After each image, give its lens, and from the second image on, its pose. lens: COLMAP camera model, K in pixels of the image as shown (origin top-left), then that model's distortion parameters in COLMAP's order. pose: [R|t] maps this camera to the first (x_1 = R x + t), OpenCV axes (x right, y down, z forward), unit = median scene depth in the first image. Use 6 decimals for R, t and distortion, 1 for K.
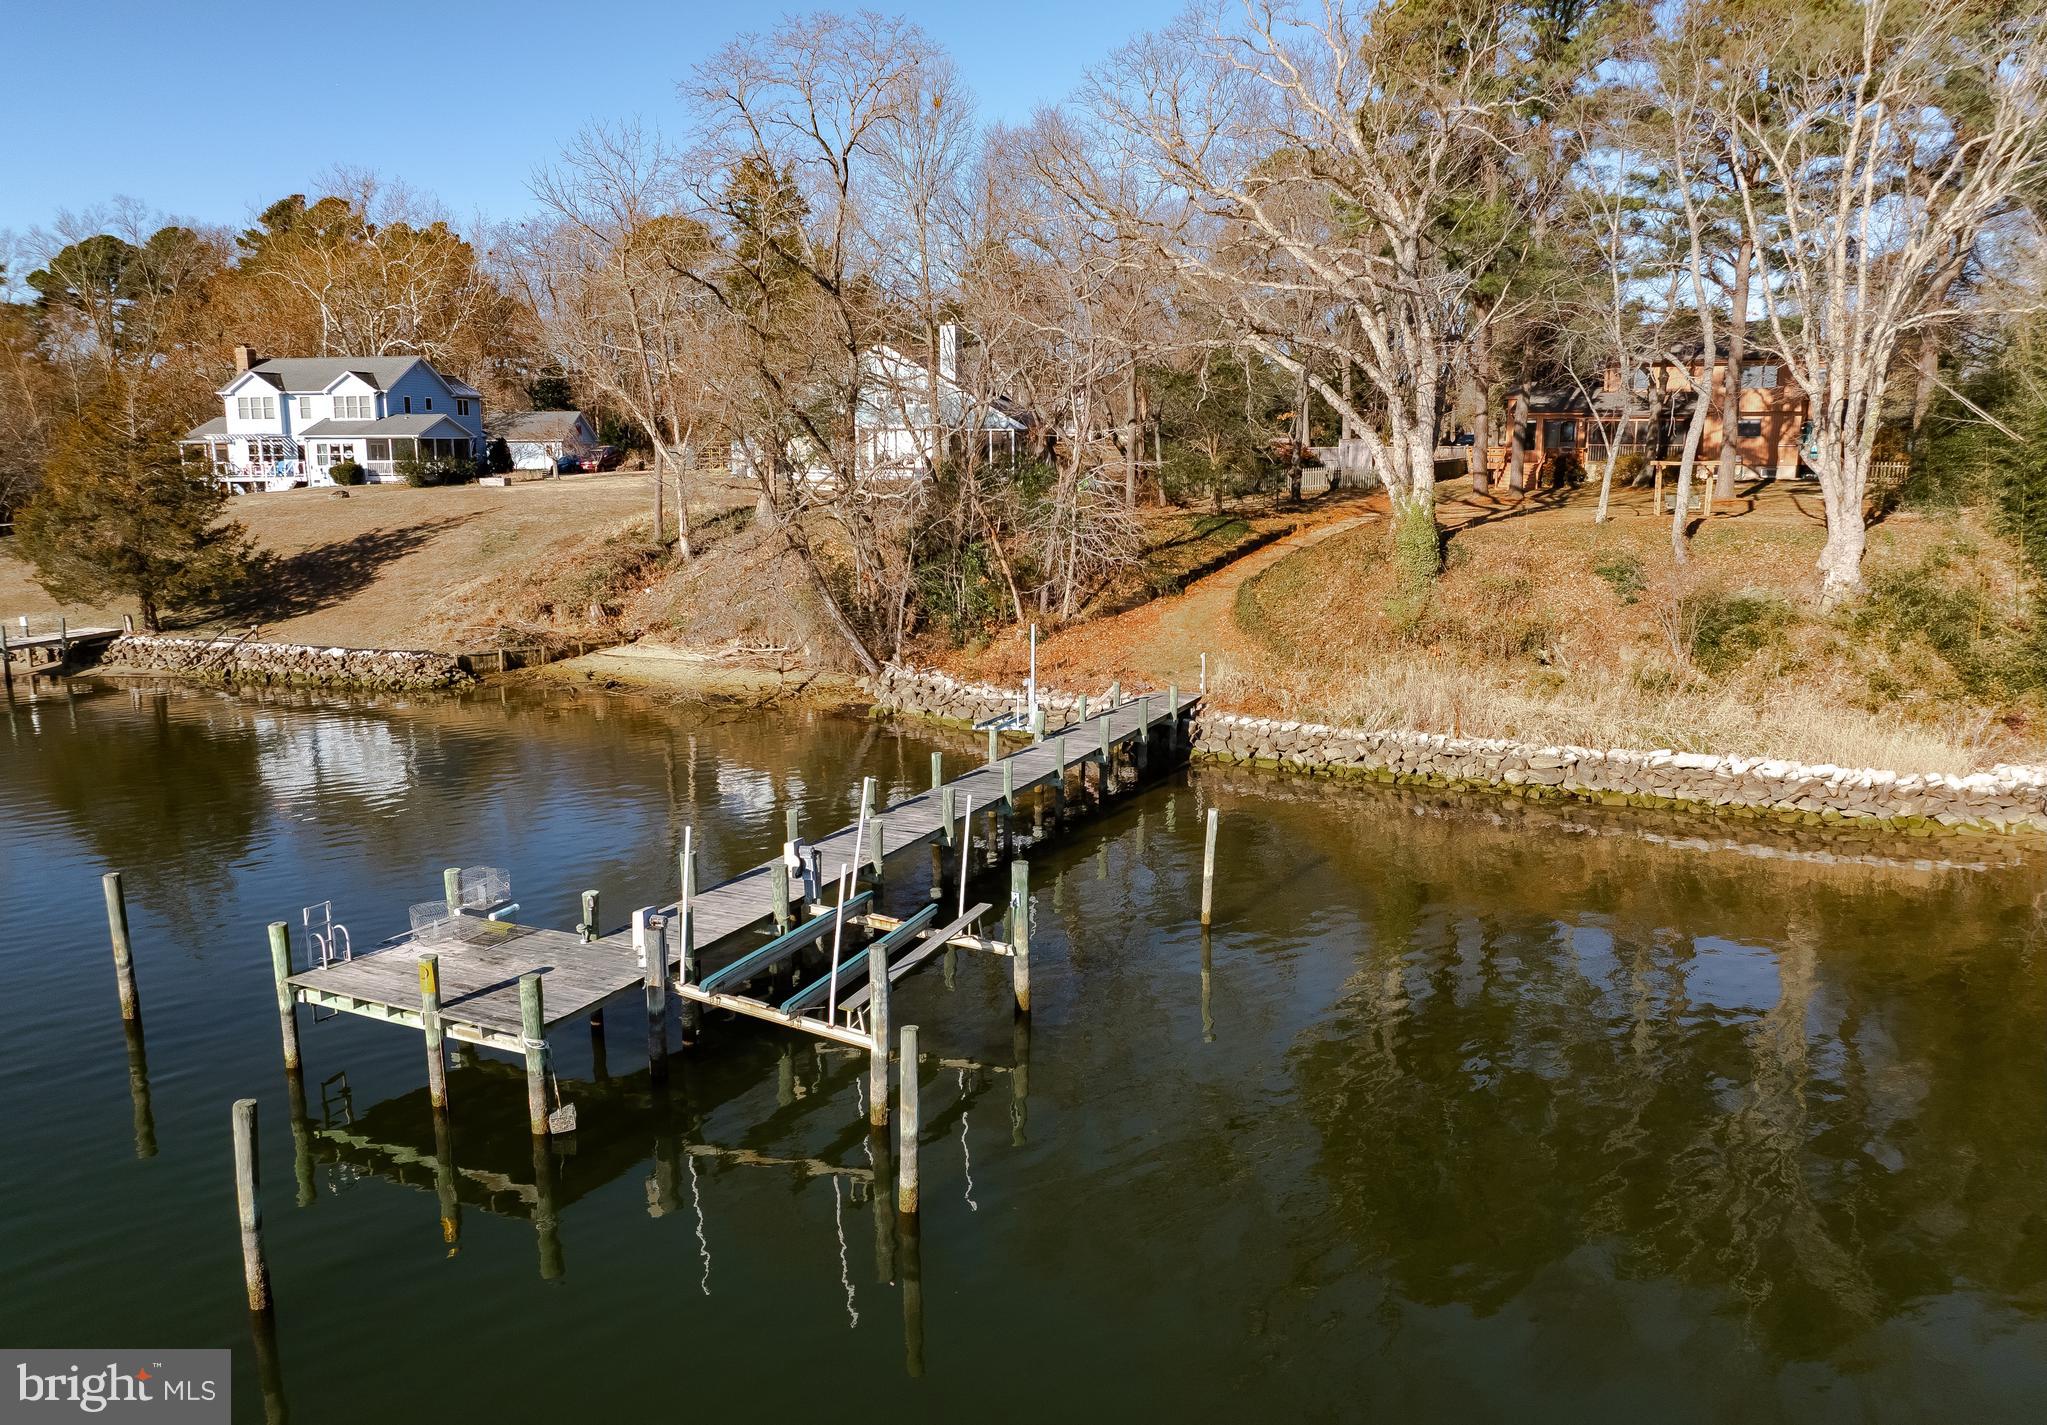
lens RADIAL K [[1458.2, 0, 1017.5], [0, 1458.2, 740.4], [0, 0, 1]] dist [-0.032627, -0.008941]
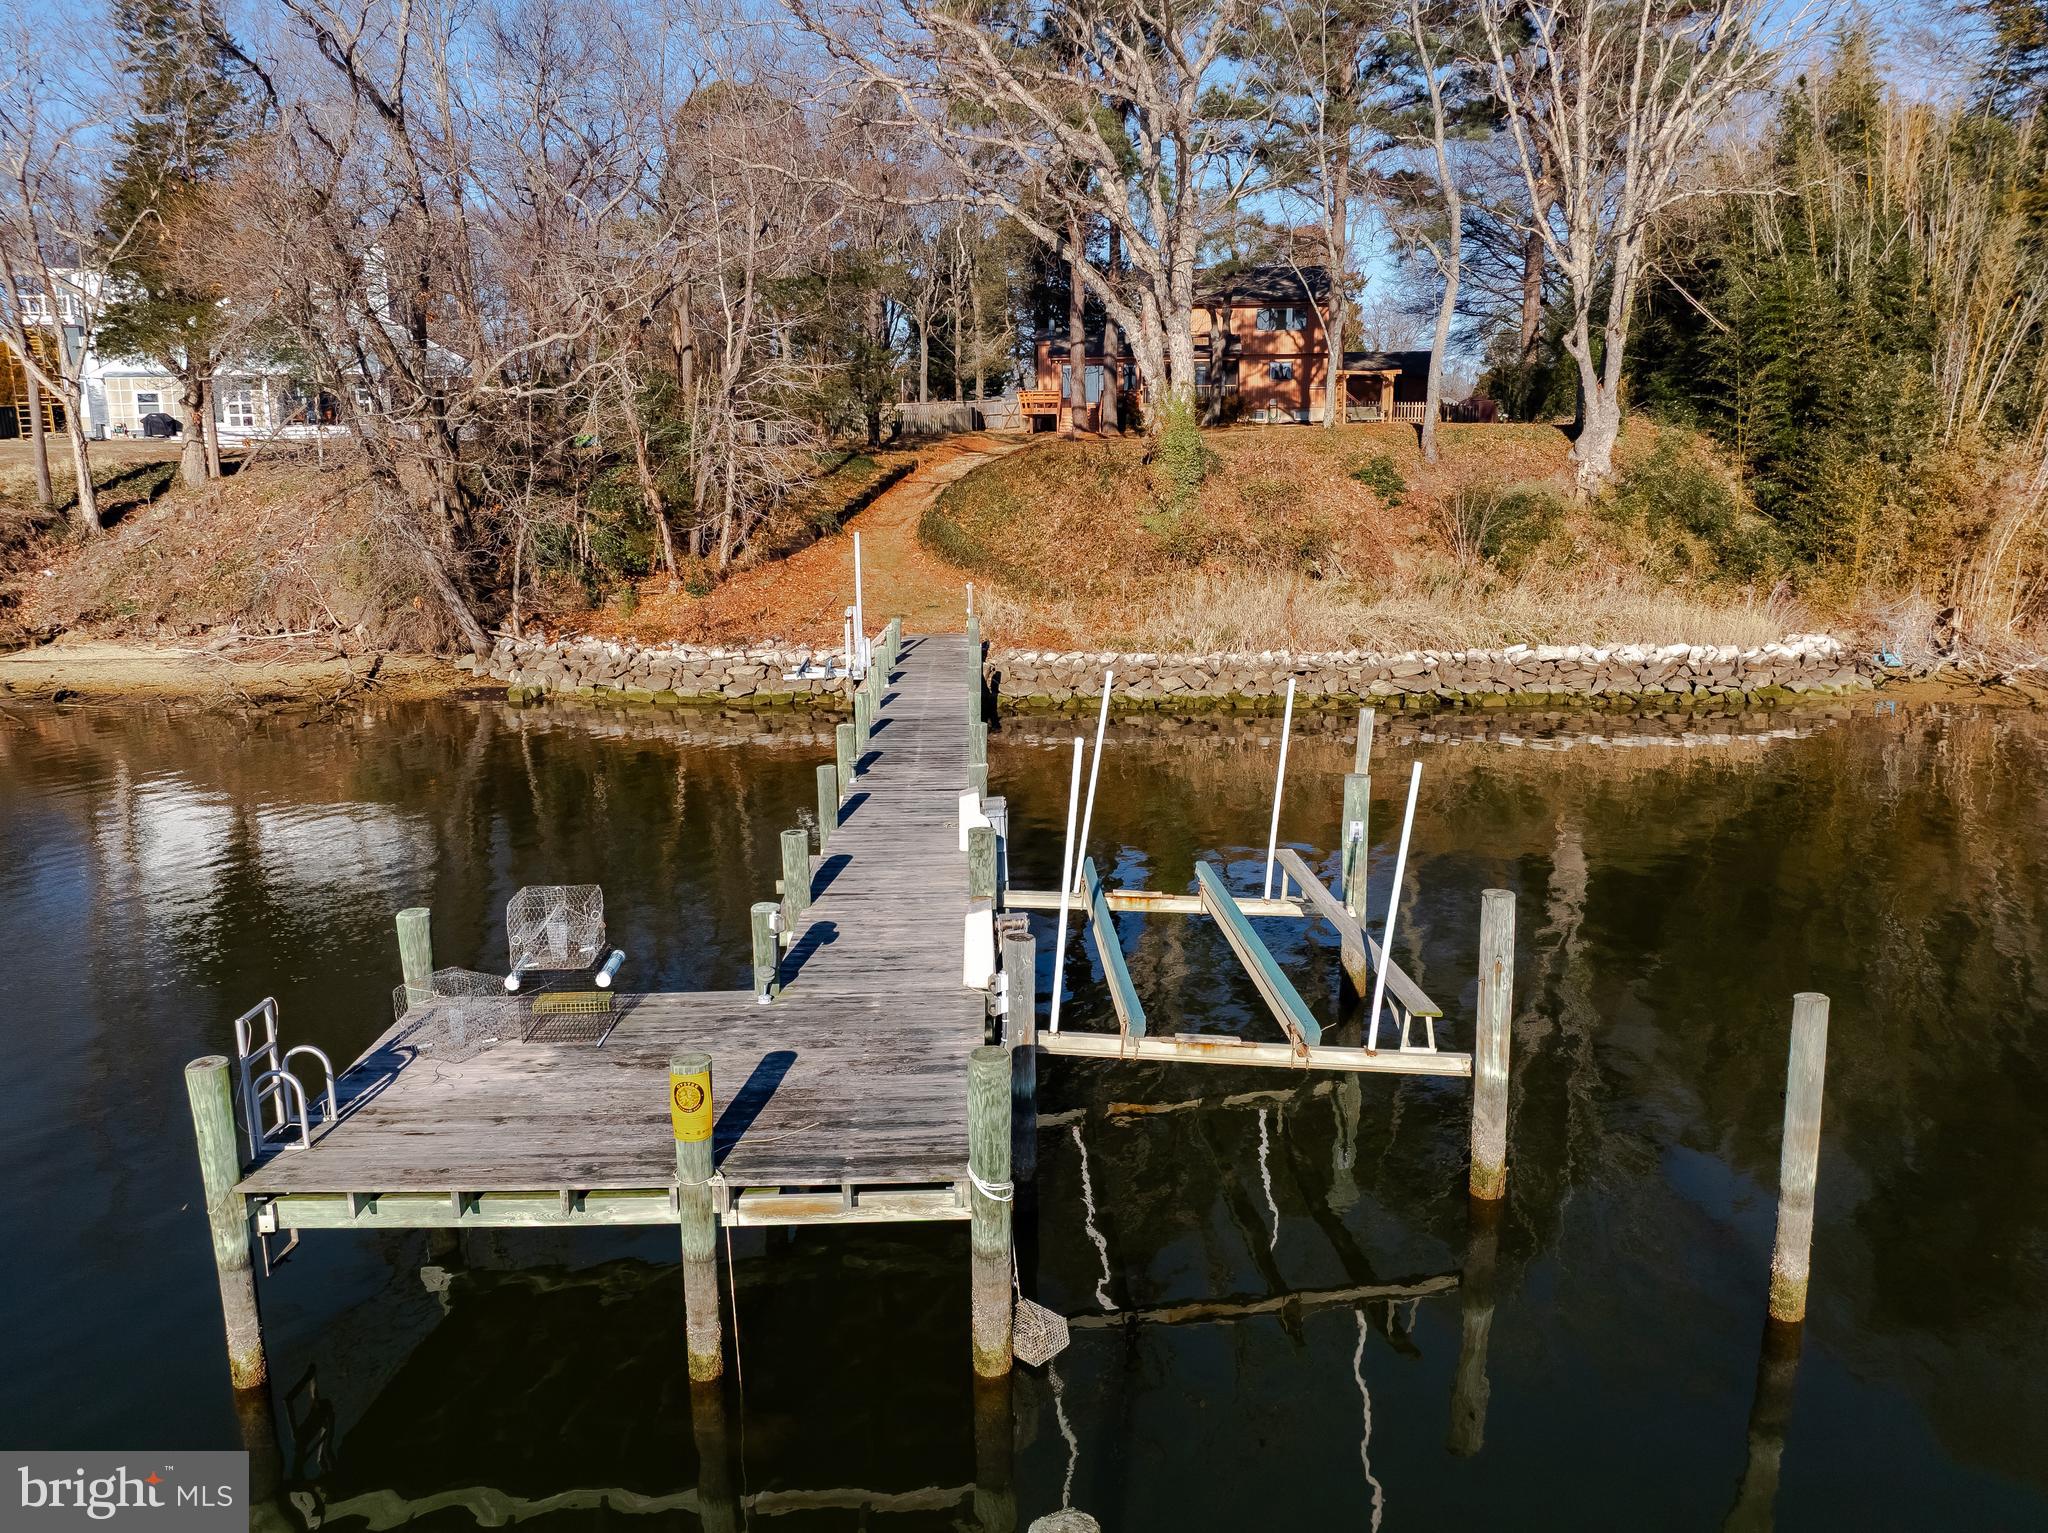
lens RADIAL K [[1497.9, 0, 1024.0], [0, 1497.9, 766.5], [0, 0, 1]] dist [-0.034124, -0.004240]
pose [[0.894443, -0.097462, 0.436431, -0.180797], [0.096106, 0.995051, 0.025246, 0.020007], [-0.436732, 0.019362, 0.899383, 0.189992]]
